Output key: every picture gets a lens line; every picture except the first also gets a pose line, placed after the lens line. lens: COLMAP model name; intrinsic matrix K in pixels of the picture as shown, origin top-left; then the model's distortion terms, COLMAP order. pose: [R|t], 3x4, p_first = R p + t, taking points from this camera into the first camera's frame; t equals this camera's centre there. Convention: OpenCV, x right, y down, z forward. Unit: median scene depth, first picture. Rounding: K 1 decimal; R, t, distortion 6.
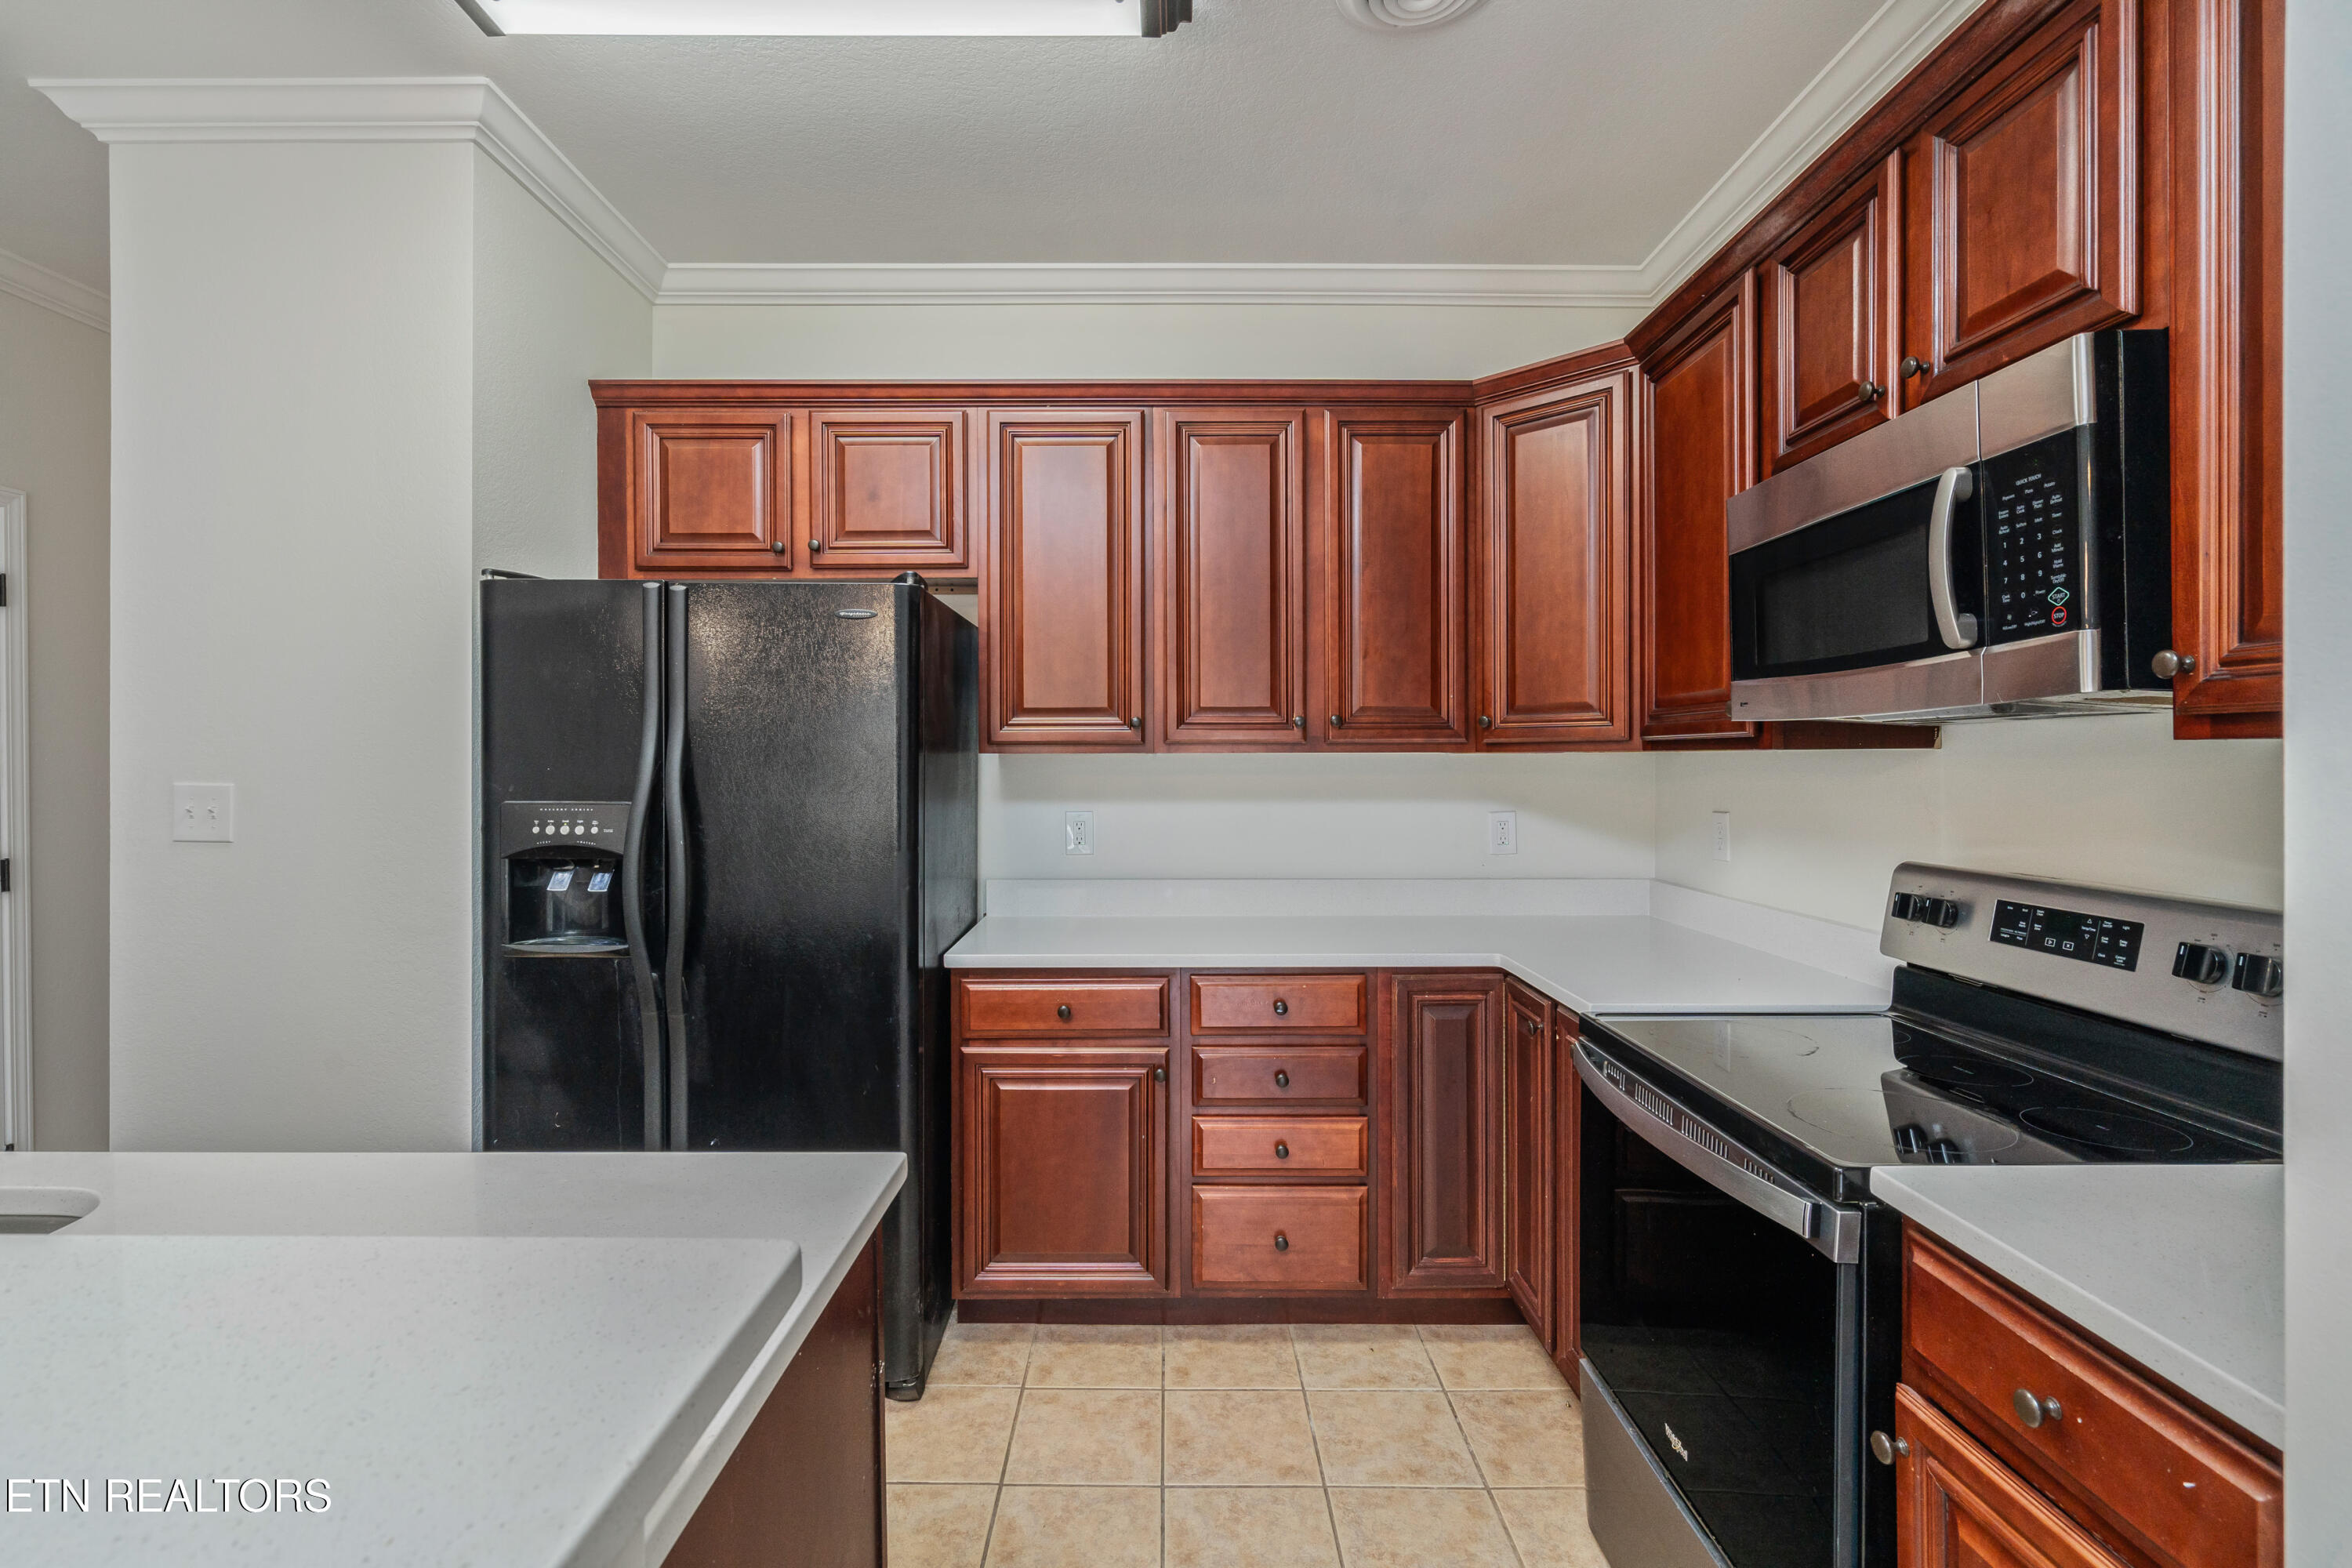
lens RADIAL K [[1076.4, 0, 1166.6], [0, 1076.4, 761.5], [0, 0, 1]] dist [-0.002950, 0.001581]
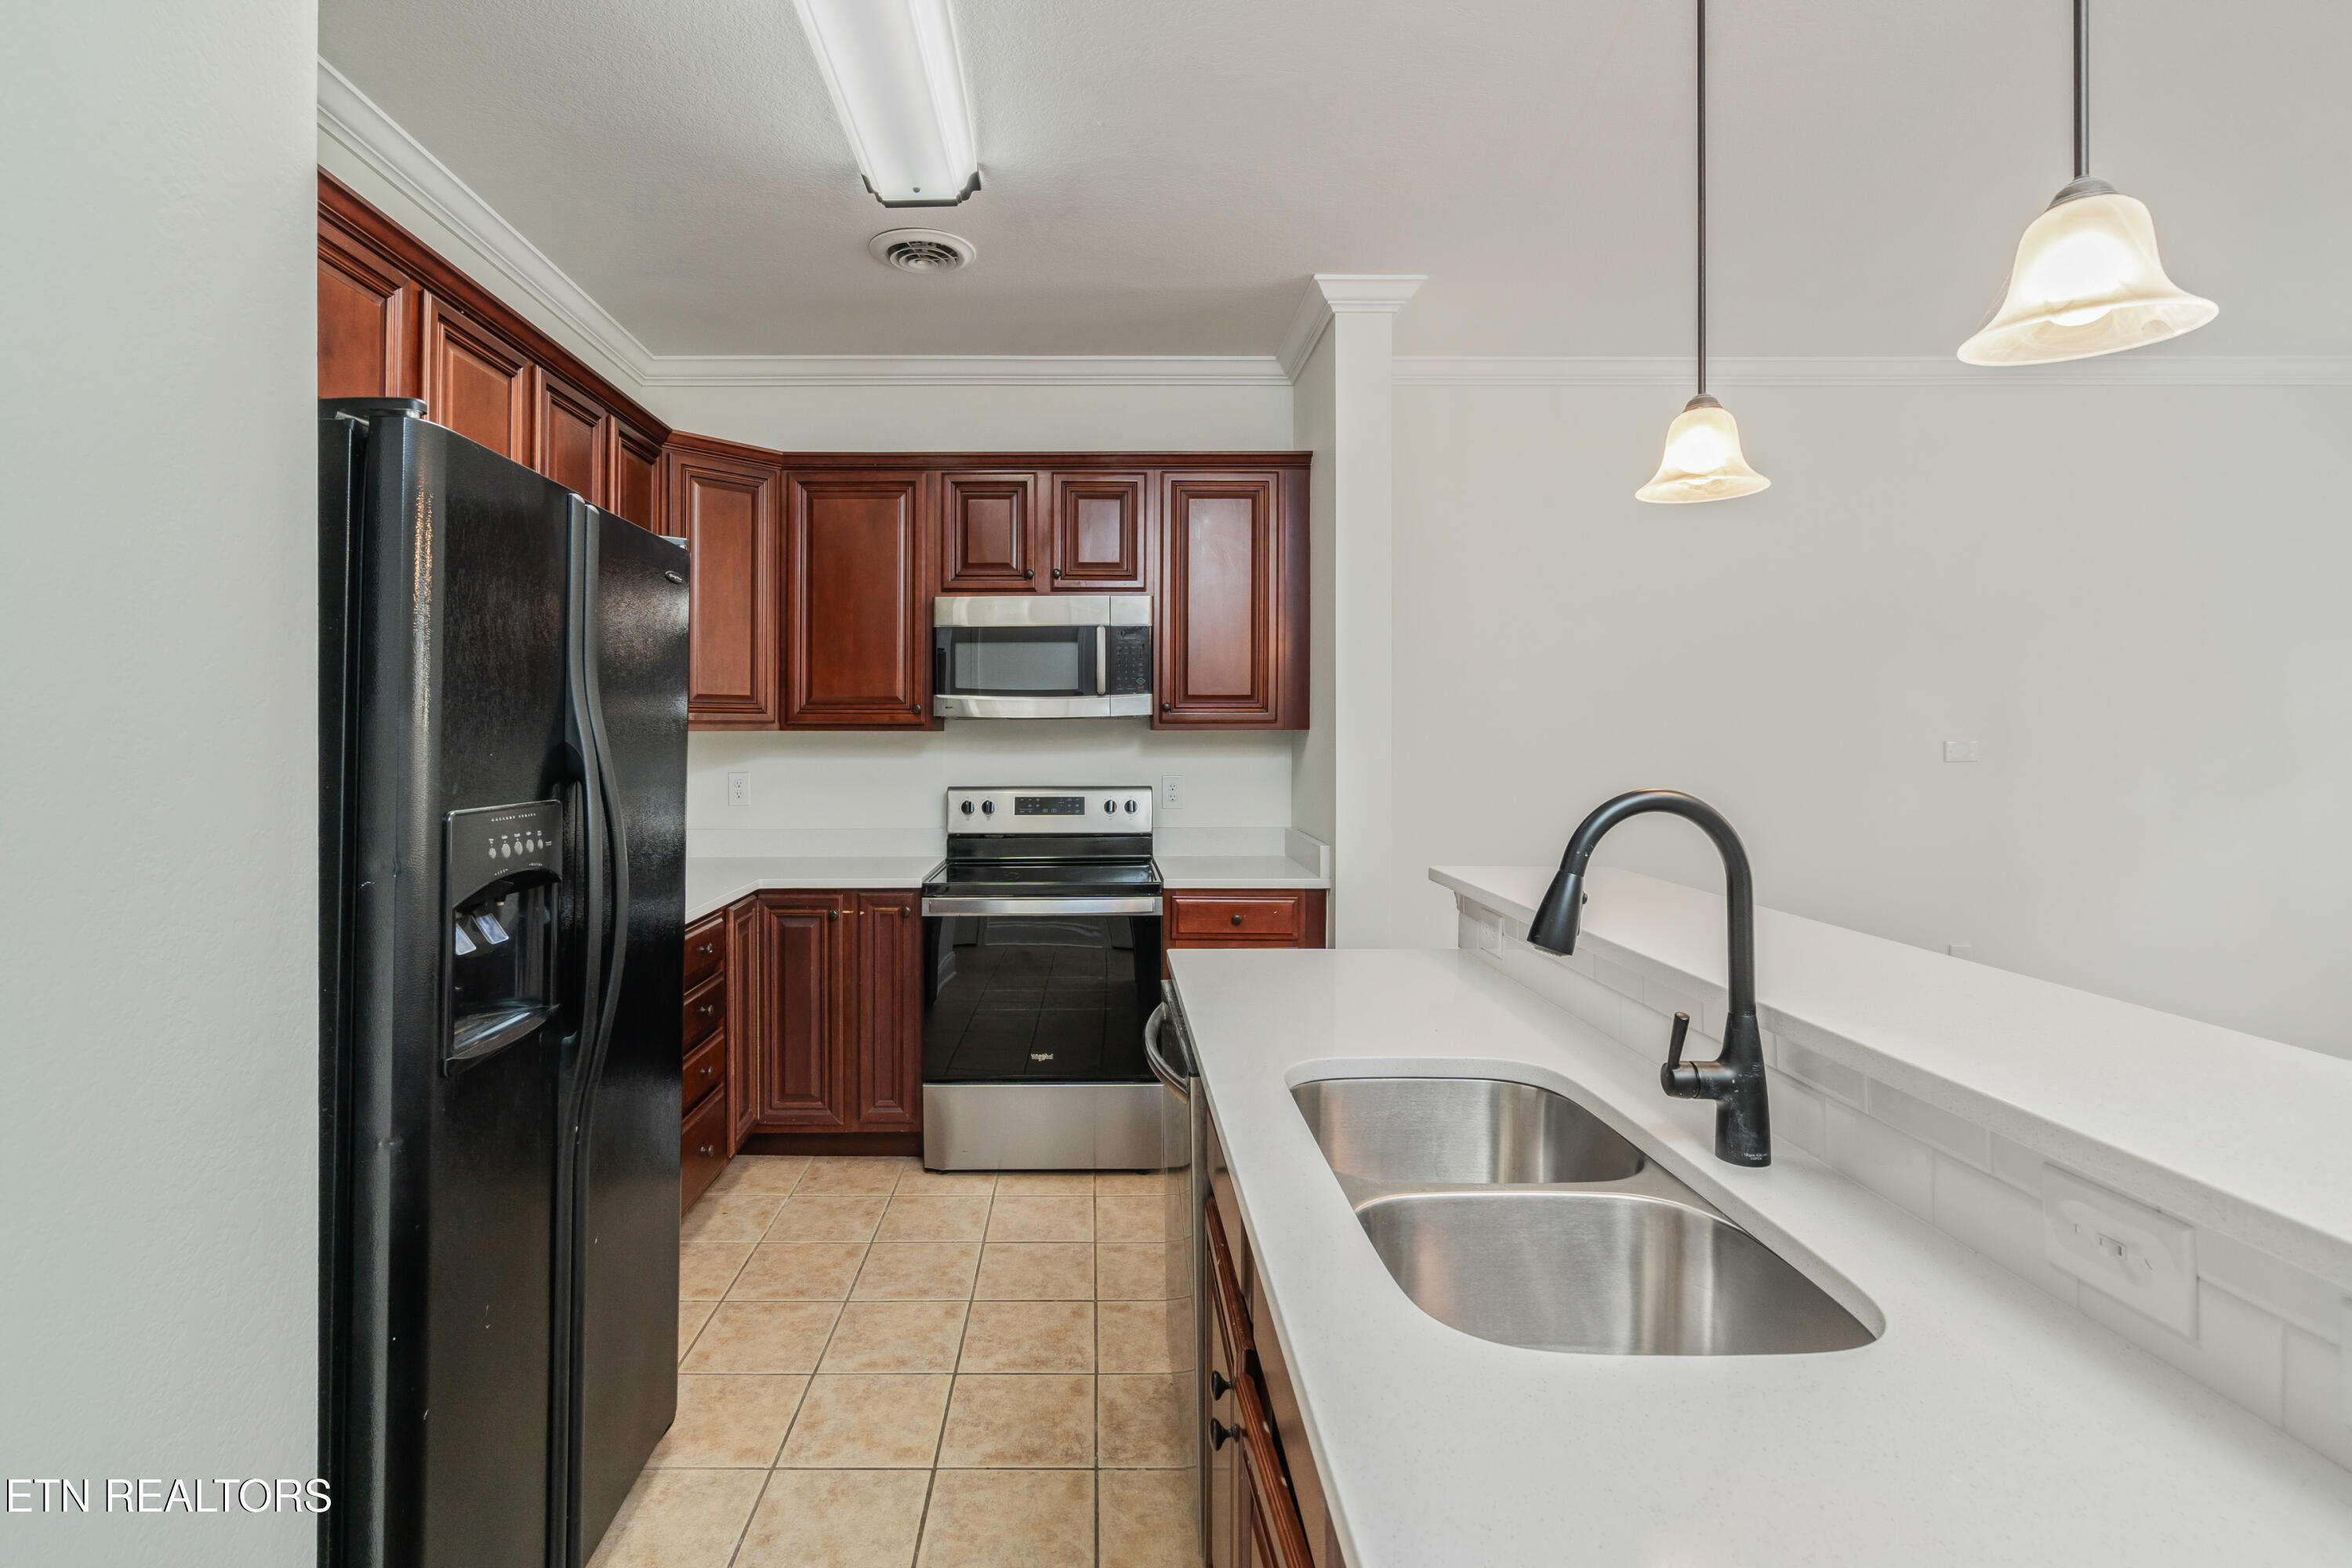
lens RADIAL K [[1076.4, 0, 1116.1], [0, 1076.4, 716.5], [0, 0, 1]] dist [-0.002950, 0.001581]
pose [[-0.020022, 0.017888, 0.999640, -1.274472], [0.005520, 0.999827, -0.017780, -0.002493], [-0.999784, 0.005162, -0.020118, 0.678852]]
